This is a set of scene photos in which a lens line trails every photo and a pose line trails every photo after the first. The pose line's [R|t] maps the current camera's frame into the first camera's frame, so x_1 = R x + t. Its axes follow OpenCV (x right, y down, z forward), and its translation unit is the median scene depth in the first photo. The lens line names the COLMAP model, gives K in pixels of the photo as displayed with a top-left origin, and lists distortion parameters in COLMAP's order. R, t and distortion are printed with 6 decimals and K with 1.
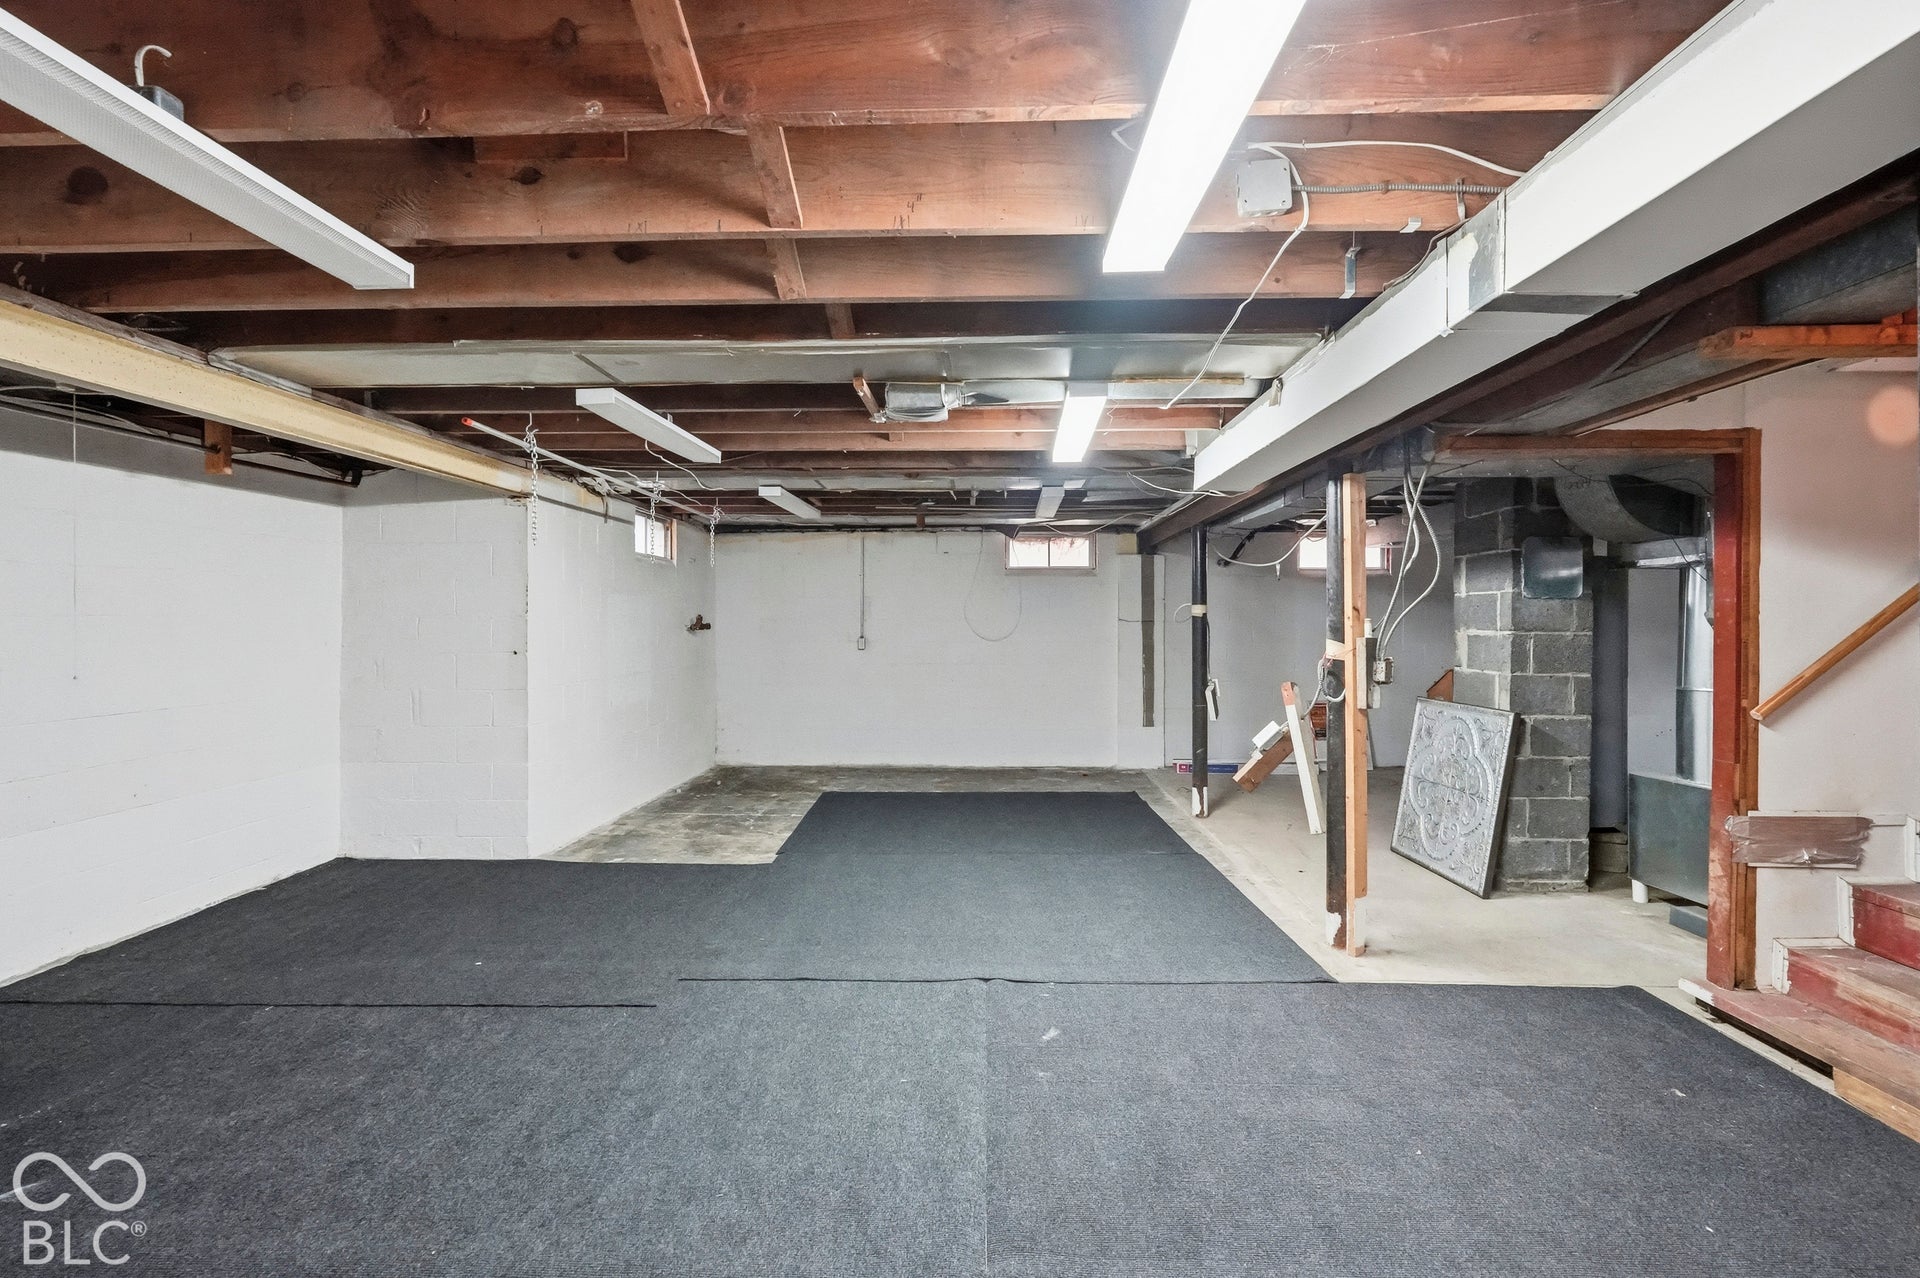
lens RADIAL K [[889.4, 0, 955.7], [0, 889.4, 632.9], [0, 0, 1]] dist [-0.000768, 0.000787]
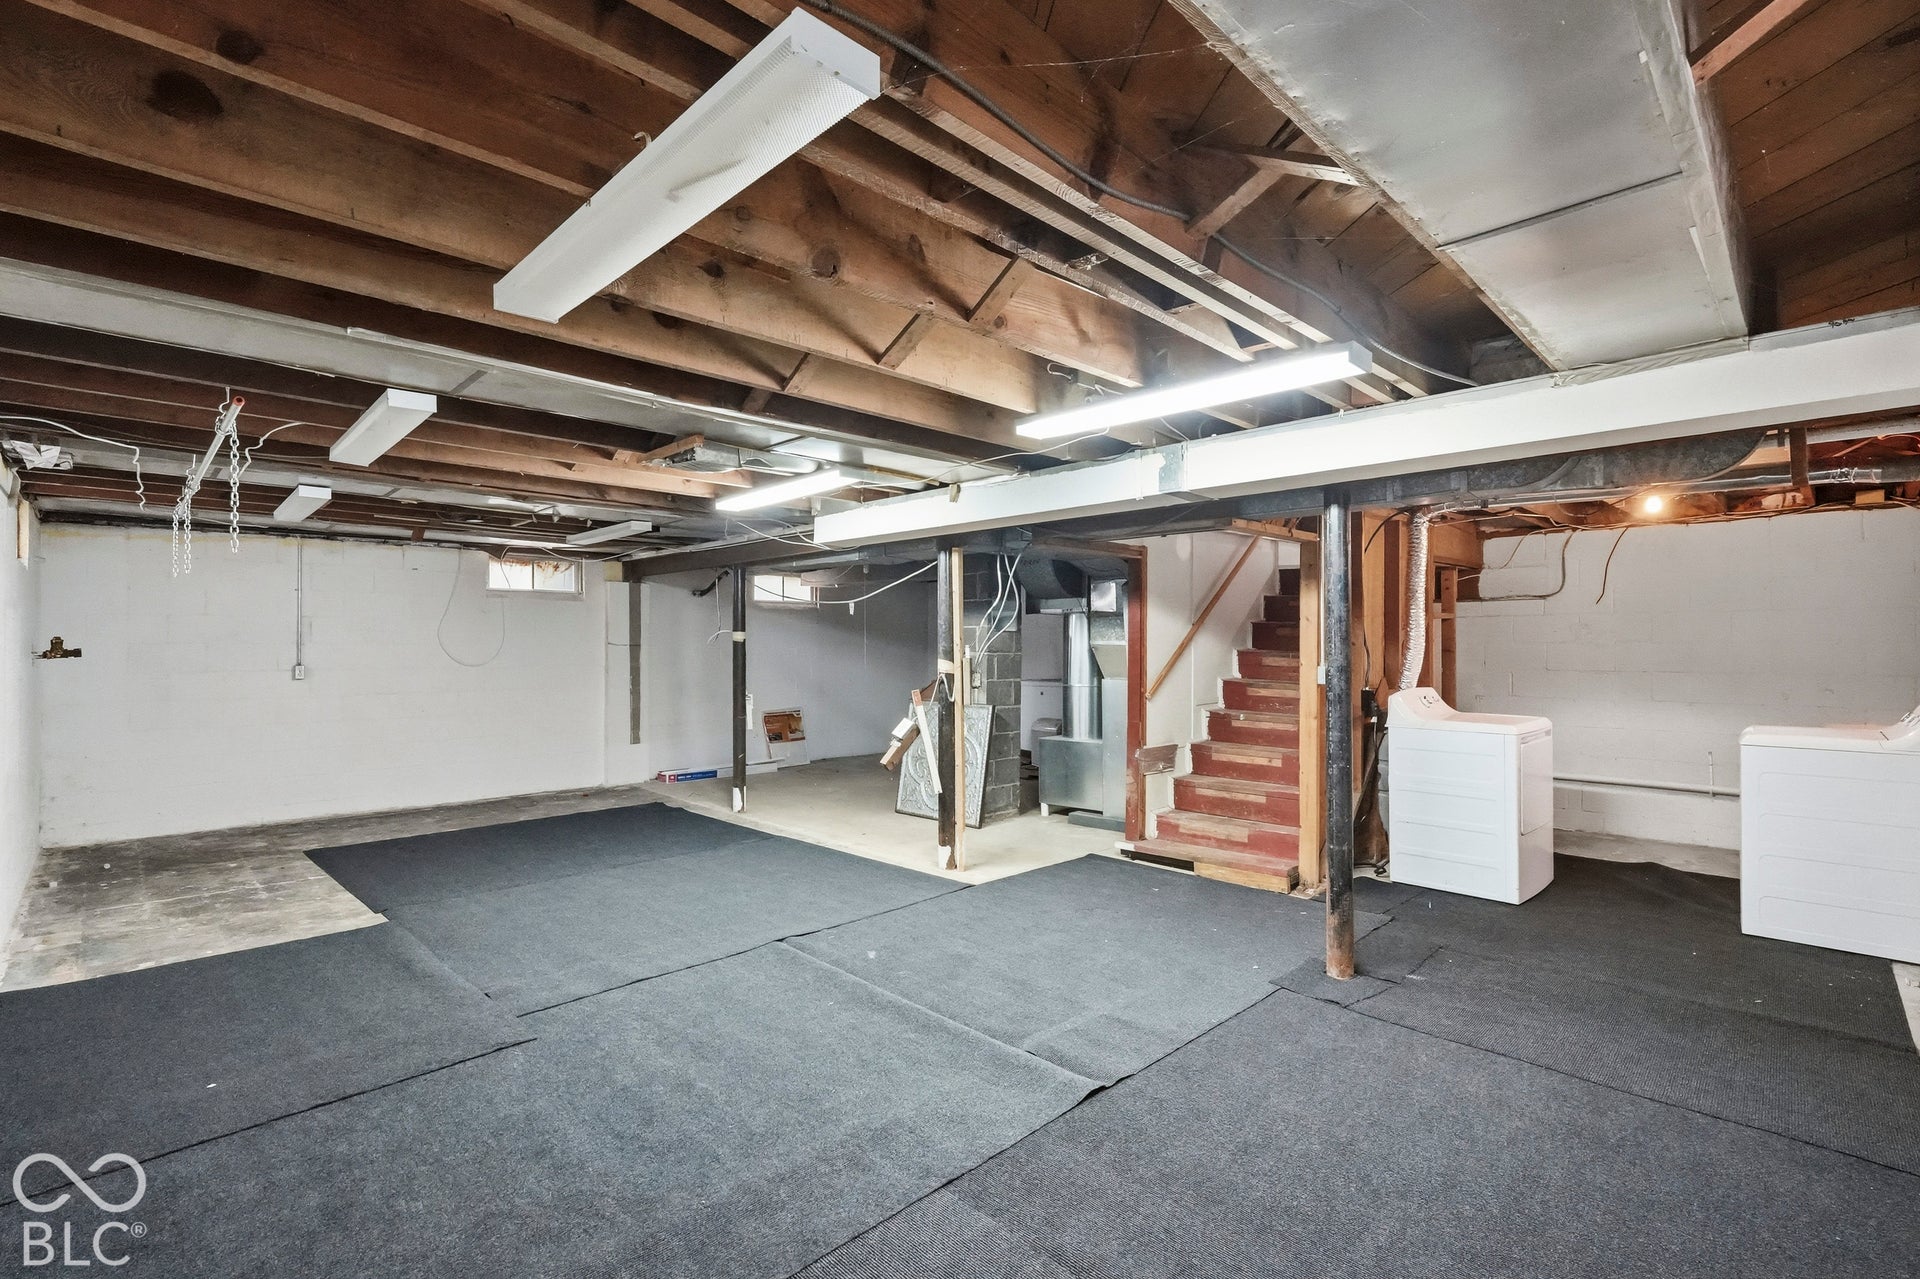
lens RADIAL K [[871.5, 0, 957.3], [0, 871.5, 645.9], [0, 0, 1]] dist [-0.000119, 0.001286]
pose [[0.693464, -0.000940, 0.720491, -0.589818], [0.008187, 0.999945, -0.006575, -0.005093], [-0.720445, 0.010458, 0.693433, -0.012043]]
